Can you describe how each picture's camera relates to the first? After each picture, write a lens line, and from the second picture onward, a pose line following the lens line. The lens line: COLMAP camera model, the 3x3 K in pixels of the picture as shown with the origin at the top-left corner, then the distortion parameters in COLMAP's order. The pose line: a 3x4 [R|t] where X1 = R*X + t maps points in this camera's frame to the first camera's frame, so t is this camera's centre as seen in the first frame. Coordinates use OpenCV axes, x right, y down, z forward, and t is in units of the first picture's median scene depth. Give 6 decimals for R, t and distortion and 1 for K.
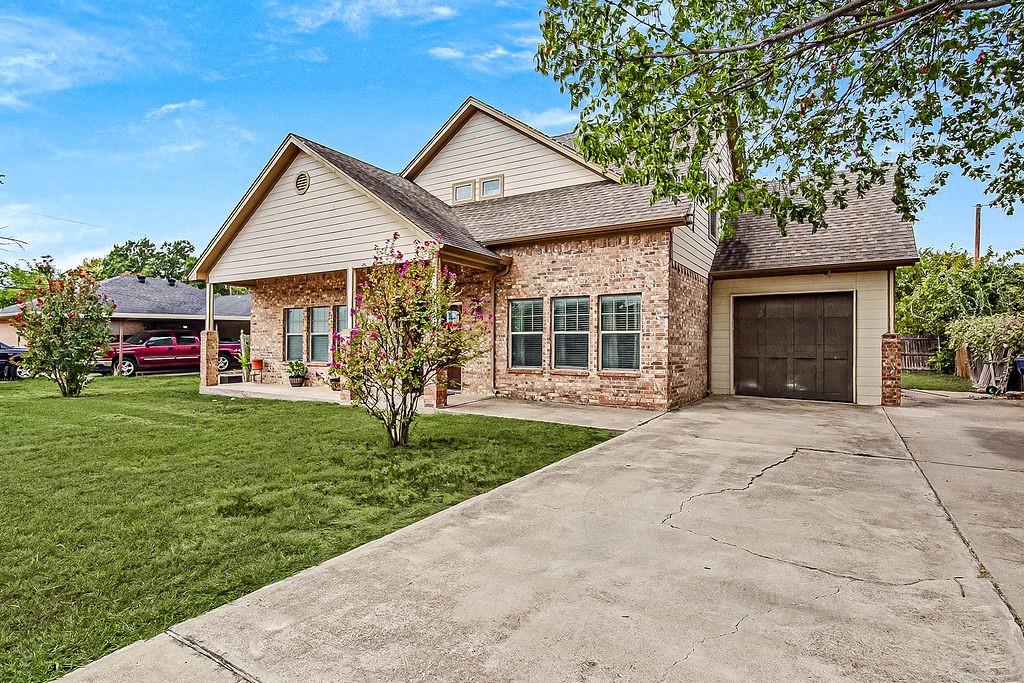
lens RADIAL K [[526.1, 0, 508.9], [0, 526.1, 339.9], [0, 0, 1]] dist [0.001179, -0.001695]
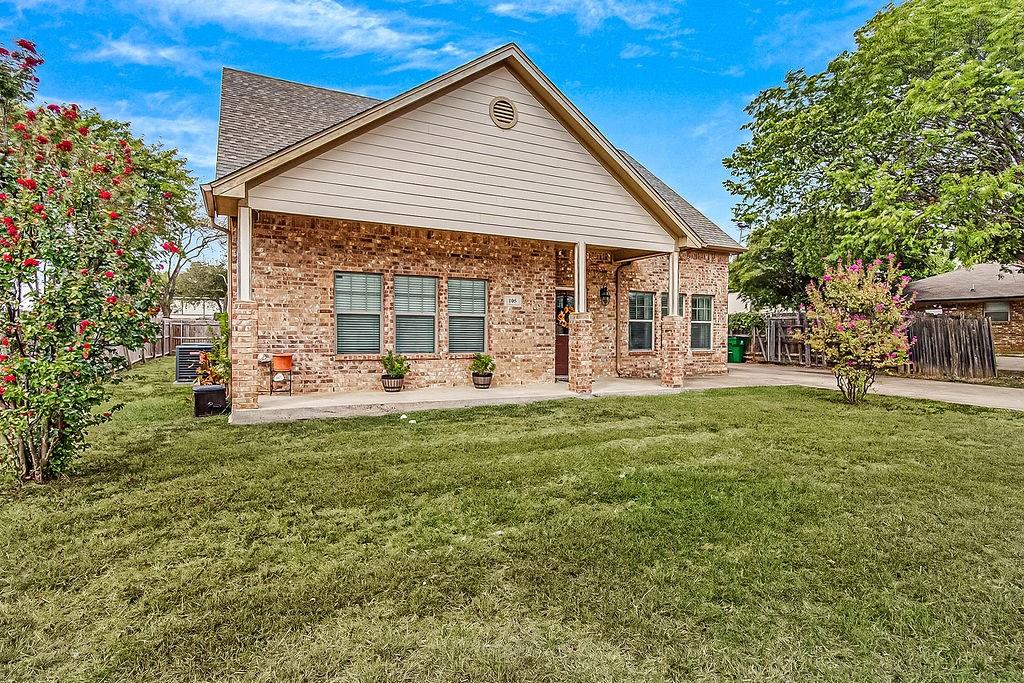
lens RADIAL K [[526.1, 0, 510.9], [0, 526.1, 344.6], [0, 0, 1]] dist [0.001179, -0.001695]
pose [[0.502165, -0.021157, 0.864513, -1.102473], [-0.013558, 0.999385, 0.032333, 0.005660], [-0.864665, -0.027957, 0.501570, 0.645629]]
